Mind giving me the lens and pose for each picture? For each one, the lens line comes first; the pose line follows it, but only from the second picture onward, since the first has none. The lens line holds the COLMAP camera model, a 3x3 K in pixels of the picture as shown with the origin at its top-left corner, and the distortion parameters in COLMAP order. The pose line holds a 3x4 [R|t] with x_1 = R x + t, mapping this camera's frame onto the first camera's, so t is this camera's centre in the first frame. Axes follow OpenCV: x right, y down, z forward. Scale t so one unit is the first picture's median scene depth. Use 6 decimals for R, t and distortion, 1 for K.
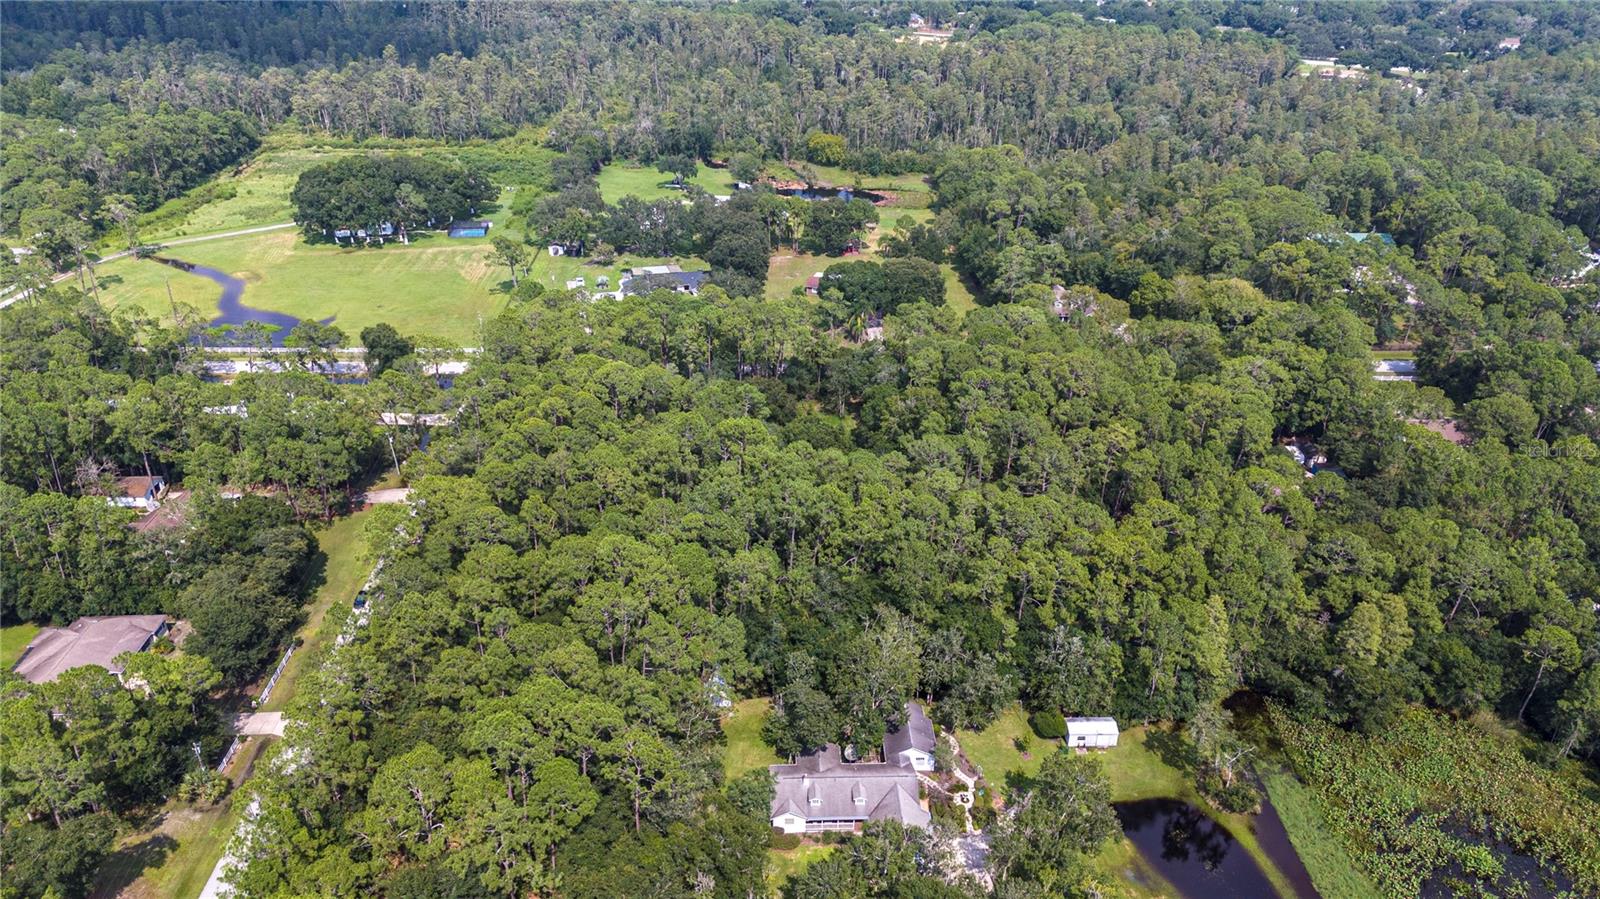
lens RADIAL K [[1129.9, 0, 798.3], [0, 1129.9, 457.0], [0, 0, 1]] dist [0.042305, -0.031656]
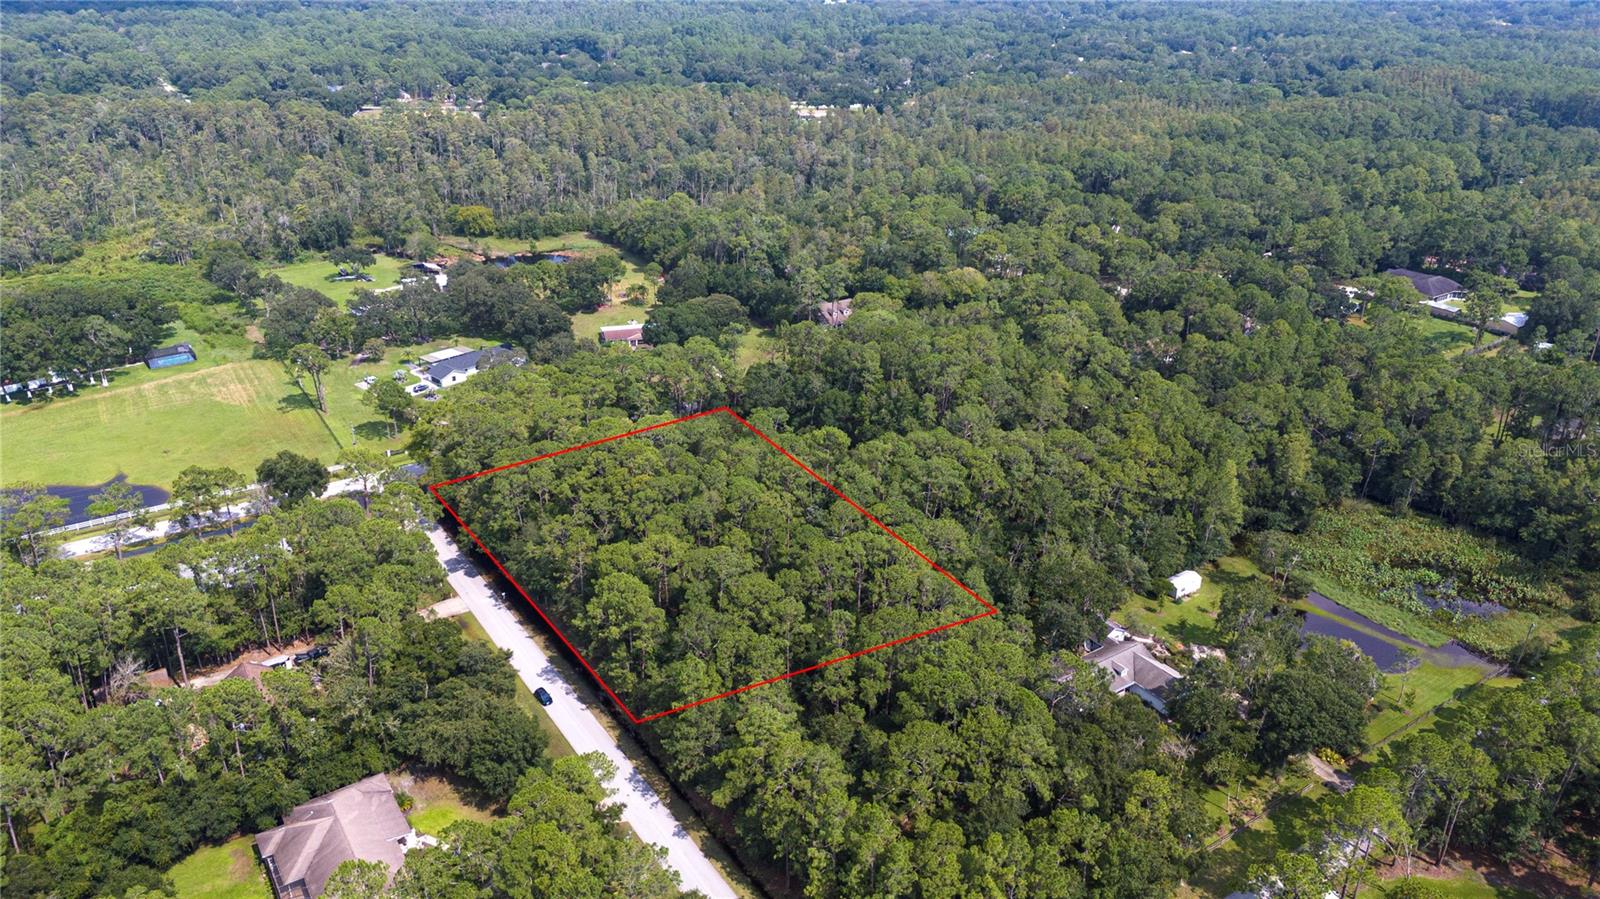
lens RADIAL K [[1129.9, 0, 798.8], [0, 1129.9, 444.1], [0, 0, 1]] dist [0.042305, -0.031656]
pose [[0.835975, -0.228268, 0.499038, -0.344063], [0.260224, 0.965531, 0.005729, -0.017116], [-0.483144, 0.125072, 0.866561, 0.027845]]
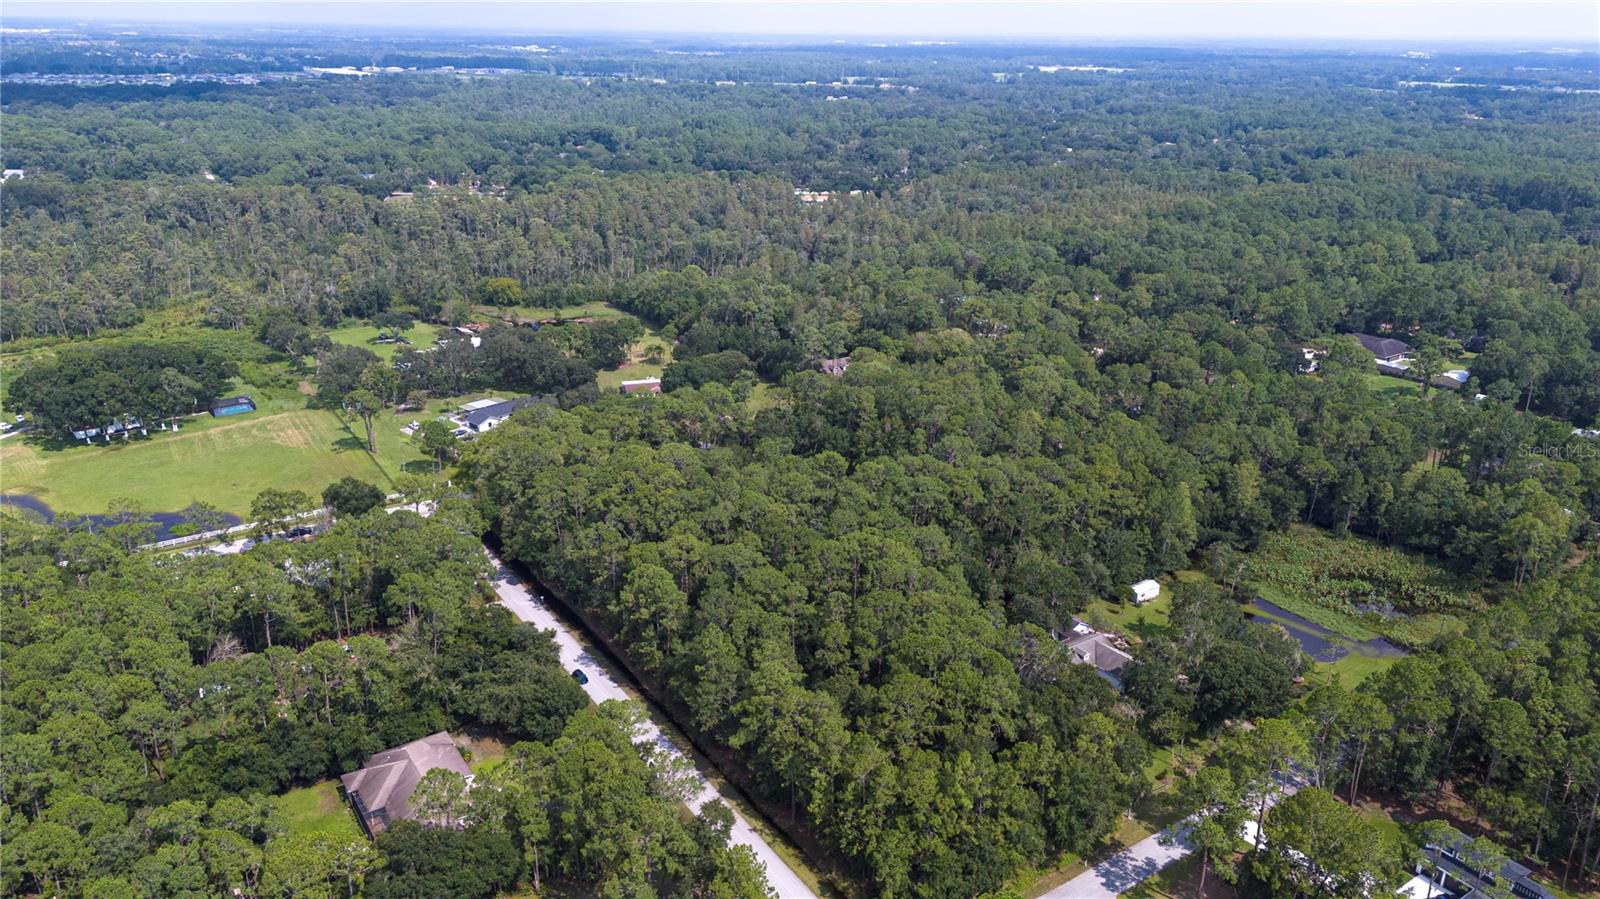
lens RADIAL K [[1129.9, 0, 799.8], [0, 1129.9, 451.6], [0, 0, 1]] dist [0.042305, -0.031656]
pose [[0.837031, -0.192748, 0.512081, -0.394077], [0.260481, 0.963412, -0.063145, 0.020187], [-0.481174, 0.186242, 0.856613, -0.038151]]
